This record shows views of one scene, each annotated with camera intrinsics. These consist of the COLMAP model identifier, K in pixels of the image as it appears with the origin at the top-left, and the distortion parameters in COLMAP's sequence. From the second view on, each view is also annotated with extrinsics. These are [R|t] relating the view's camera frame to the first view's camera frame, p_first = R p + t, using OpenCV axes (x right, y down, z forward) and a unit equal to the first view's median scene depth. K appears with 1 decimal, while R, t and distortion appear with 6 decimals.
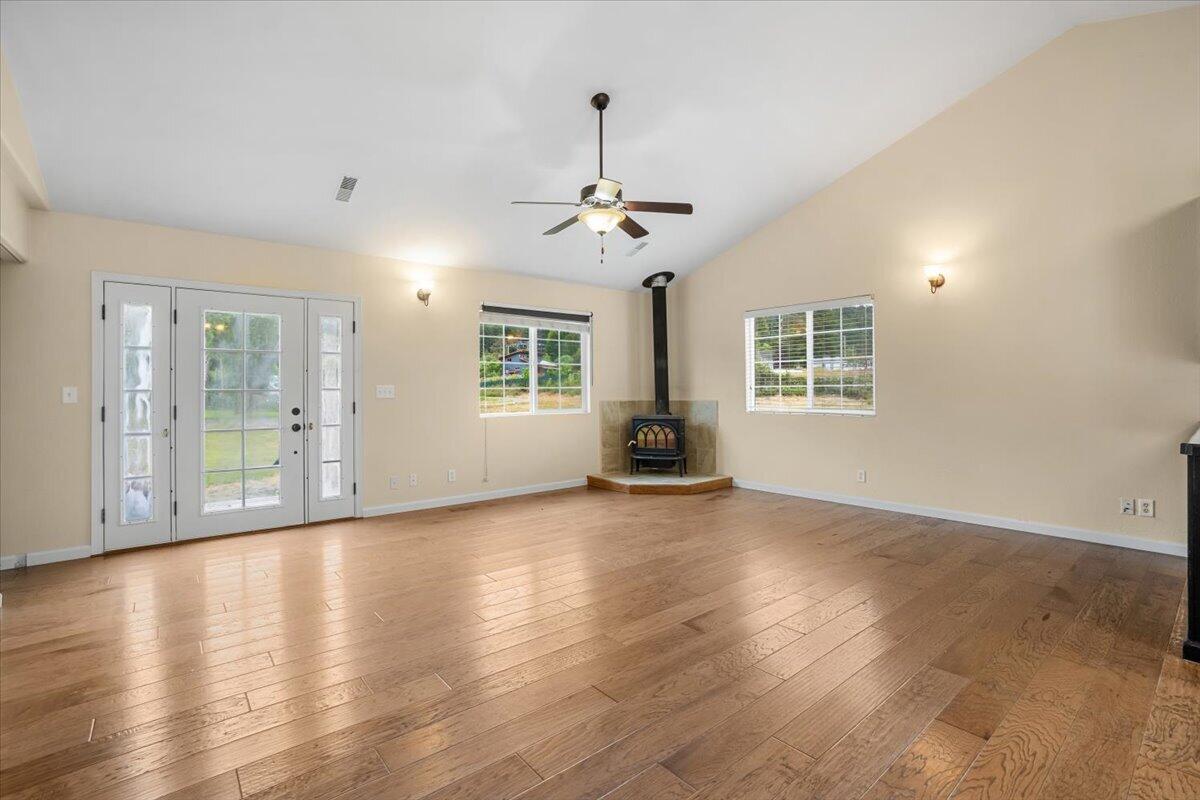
lens RADIAL K [[543.6, 0, 598.6], [0, 543.6, 403.8], [0, 0, 1]] dist [-0.015181, 0.006843]
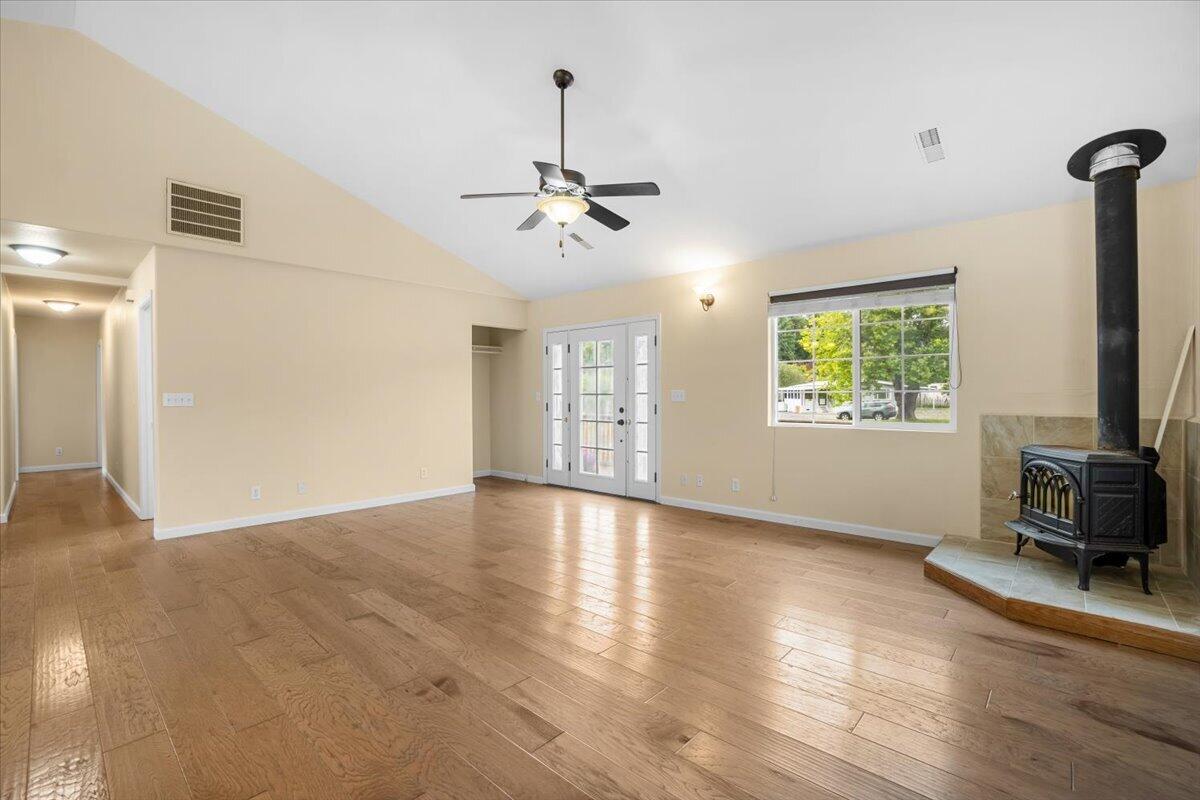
lens RADIAL K [[543.6, 0, 611.0], [0, 543.6, 400.3], [0, 0, 1]] dist [-0.015181, 0.006843]
pose [[0.141379, 0.008040, -0.989923, 0.726097], [-0.031777, 0.999489, 0.003579, -0.013134], [0.989445, 0.030950, 0.141562, 0.751783]]
